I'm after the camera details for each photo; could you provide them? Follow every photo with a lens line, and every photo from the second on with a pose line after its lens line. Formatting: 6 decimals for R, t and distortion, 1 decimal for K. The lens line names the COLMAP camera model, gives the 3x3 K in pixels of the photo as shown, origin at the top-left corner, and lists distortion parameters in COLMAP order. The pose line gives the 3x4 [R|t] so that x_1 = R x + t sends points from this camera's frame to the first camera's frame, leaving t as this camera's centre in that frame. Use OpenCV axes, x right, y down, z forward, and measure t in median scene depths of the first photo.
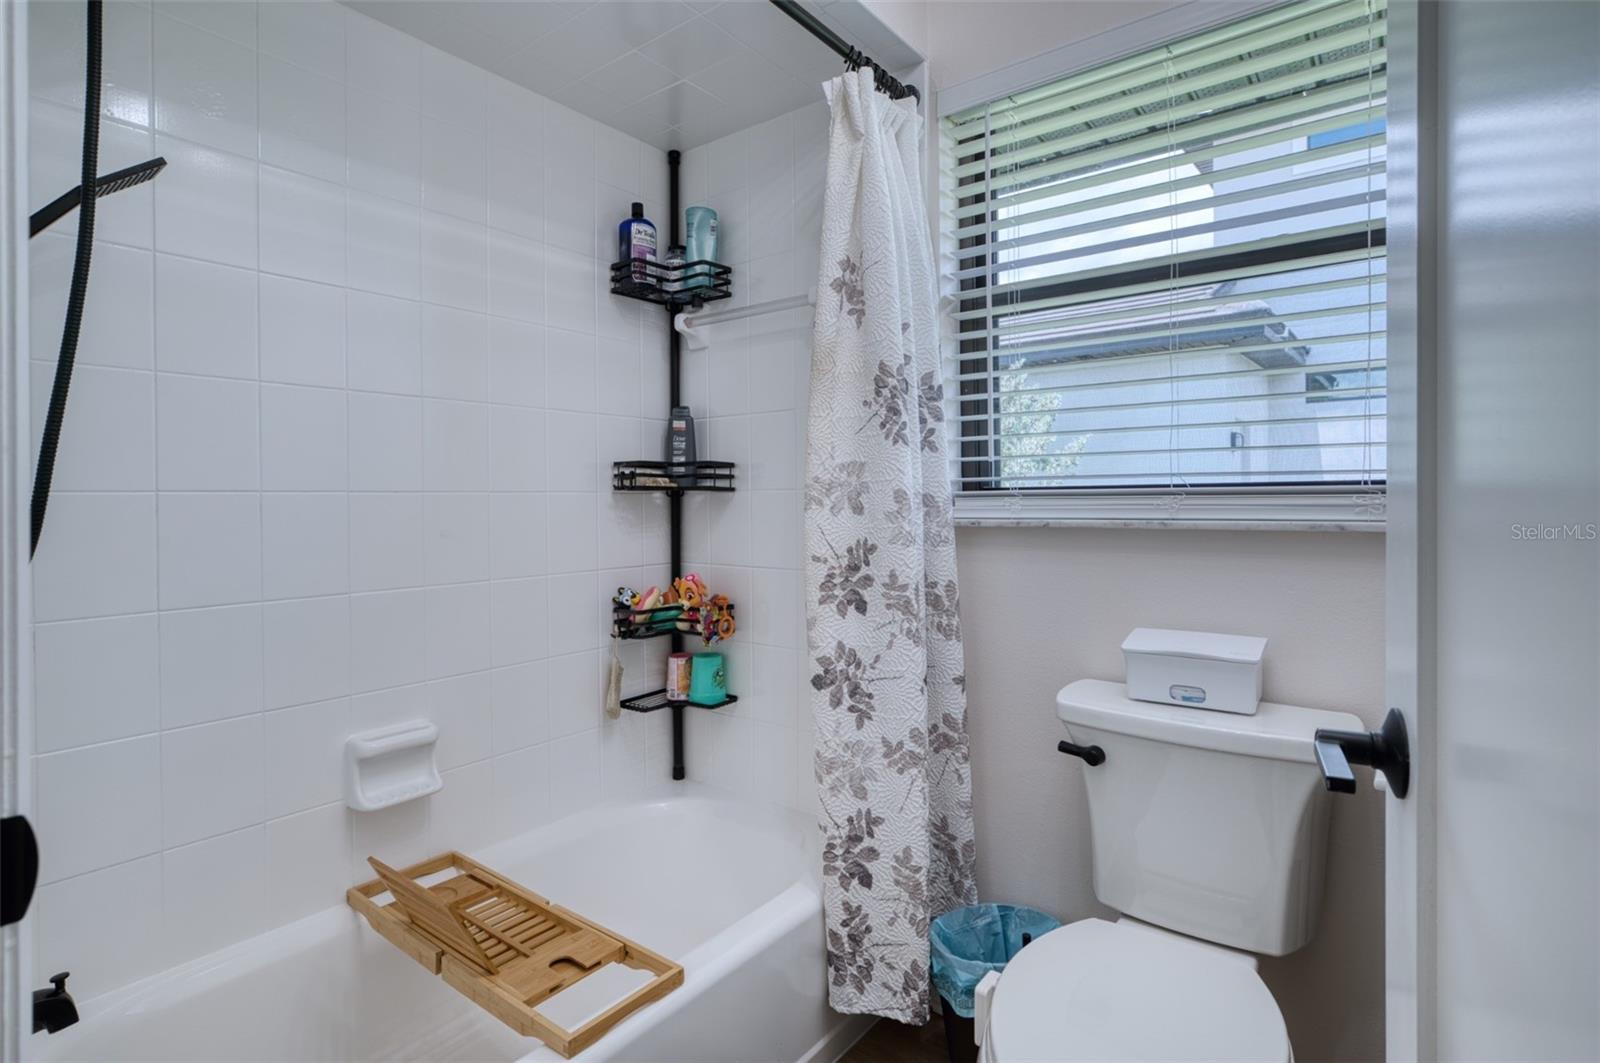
lens RADIAL K [[787.4, 0, 818.3], [0, 787.4, 495.1], [0, 0, 1]] dist [-0.007179, -0.000086]
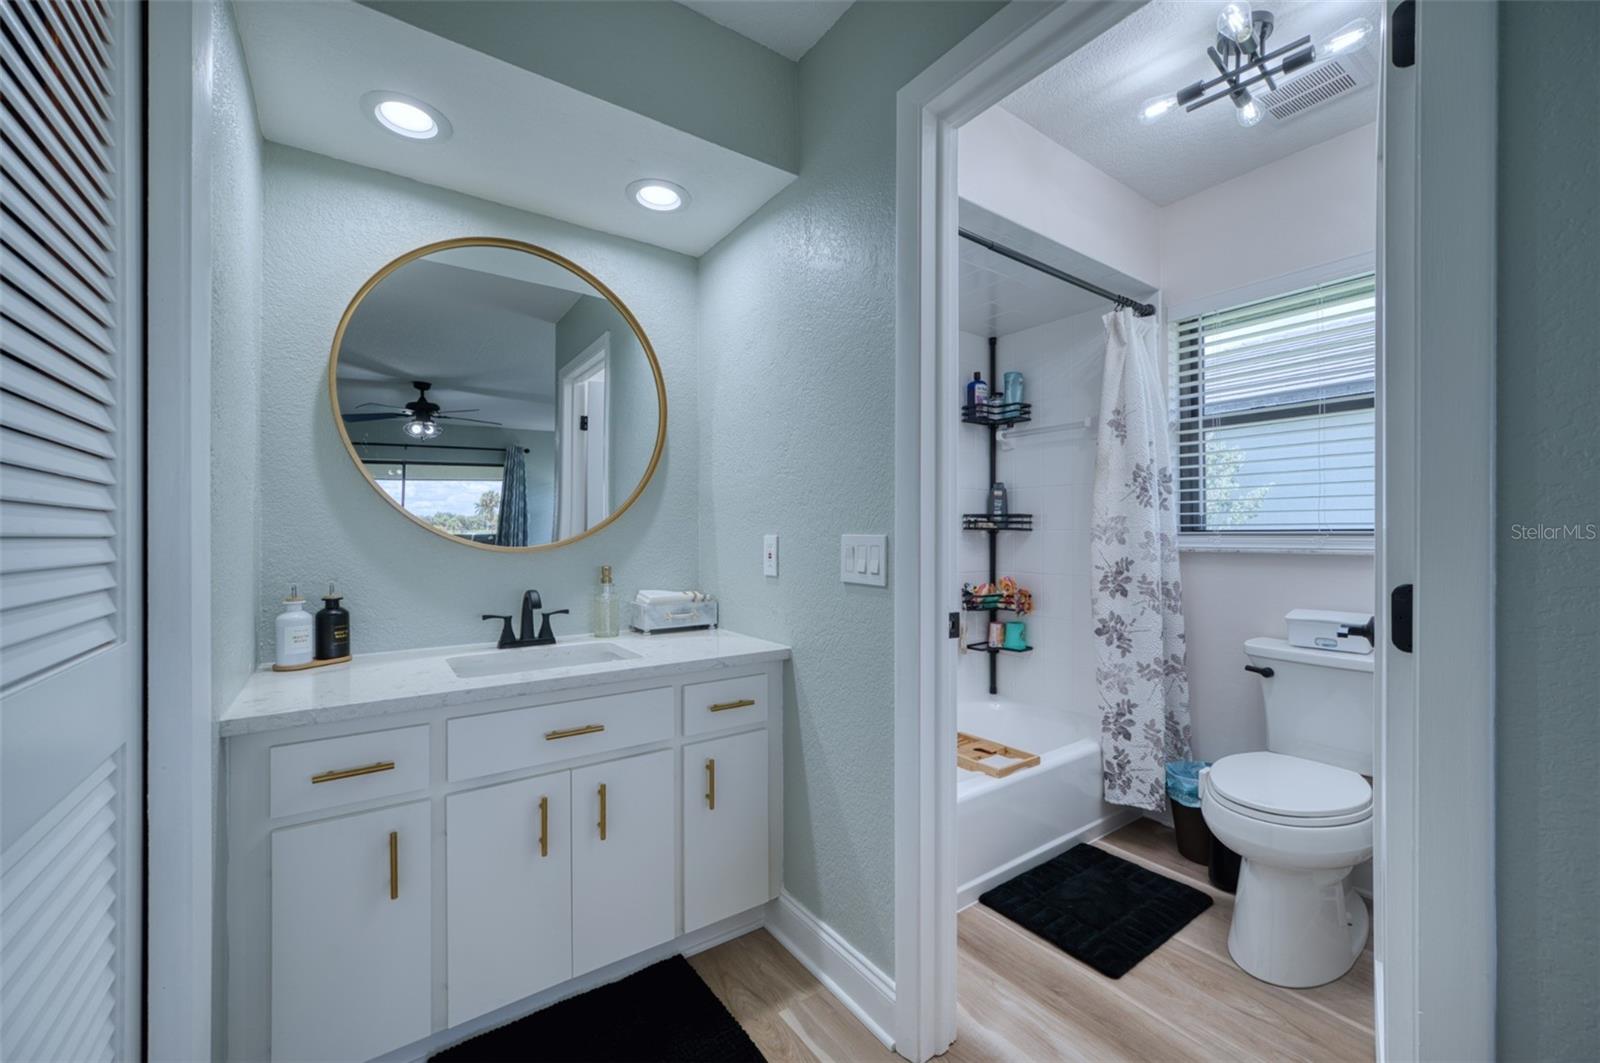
lens RADIAL K [[636.0, 0, 800.6], [0, 636.0, 529.0], [0, 0, 1]] dist [-0.009101, 0.003490]
pose [[0.953613, 0.005854, -0.300979, -0.220727], [-0.006113, 0.999981, 0.000082, -0.007450], [0.300974, 0.001762, 0.953631, -0.662851]]
